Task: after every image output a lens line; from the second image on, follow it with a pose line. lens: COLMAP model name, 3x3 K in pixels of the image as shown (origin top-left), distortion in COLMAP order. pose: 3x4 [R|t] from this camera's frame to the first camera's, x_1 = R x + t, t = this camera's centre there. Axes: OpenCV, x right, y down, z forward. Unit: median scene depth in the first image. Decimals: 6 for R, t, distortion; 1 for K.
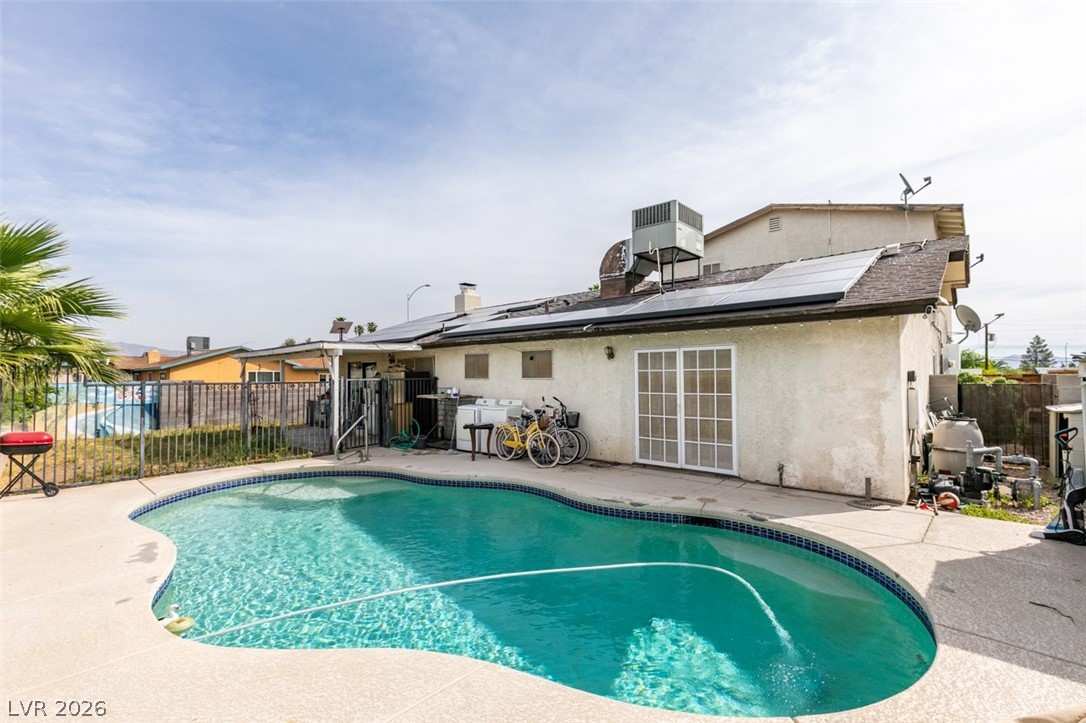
lens RADIAL K [[484.6, 0, 542.0], [0, 484.6, 363.3], [0, 0, 1]] dist [0.004316, -0.001463]
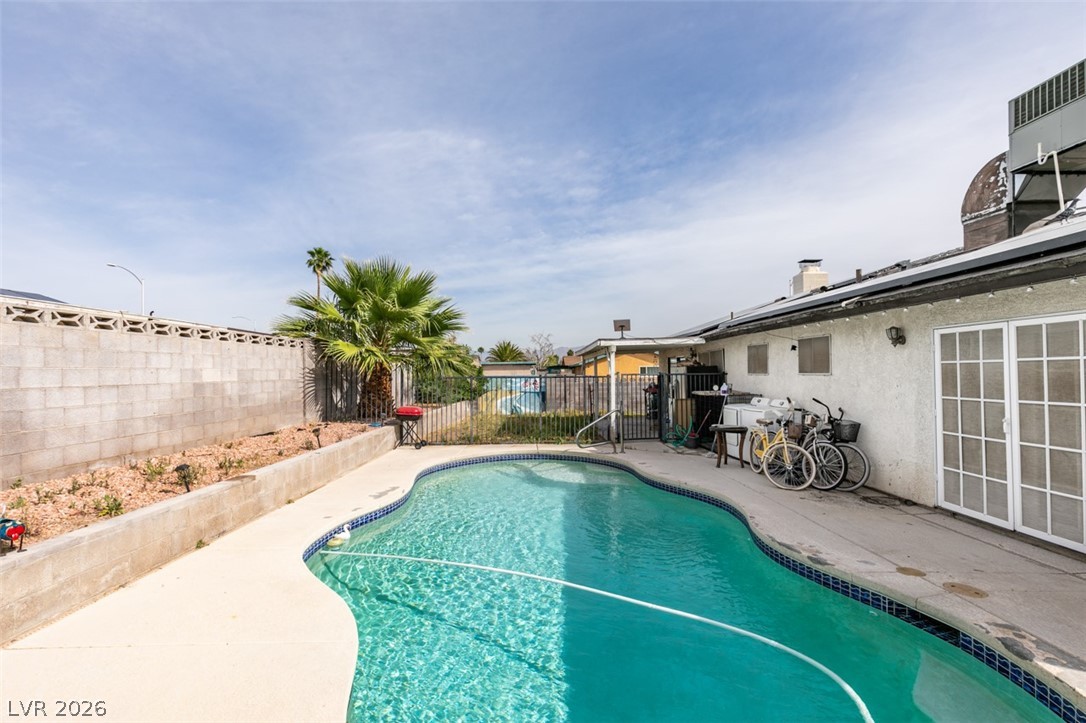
lens RADIAL K [[484.6, 0, 538.4], [0, 484.6, 364.8], [0, 0, 1]] dist [0.004316, -0.001463]
pose [[0.684280, -0.010375, -0.729145, 0.236218], [0.021274, 0.999757, 0.005739, 0.003020], [0.728909, -0.019439, 0.684335, 0.143226]]
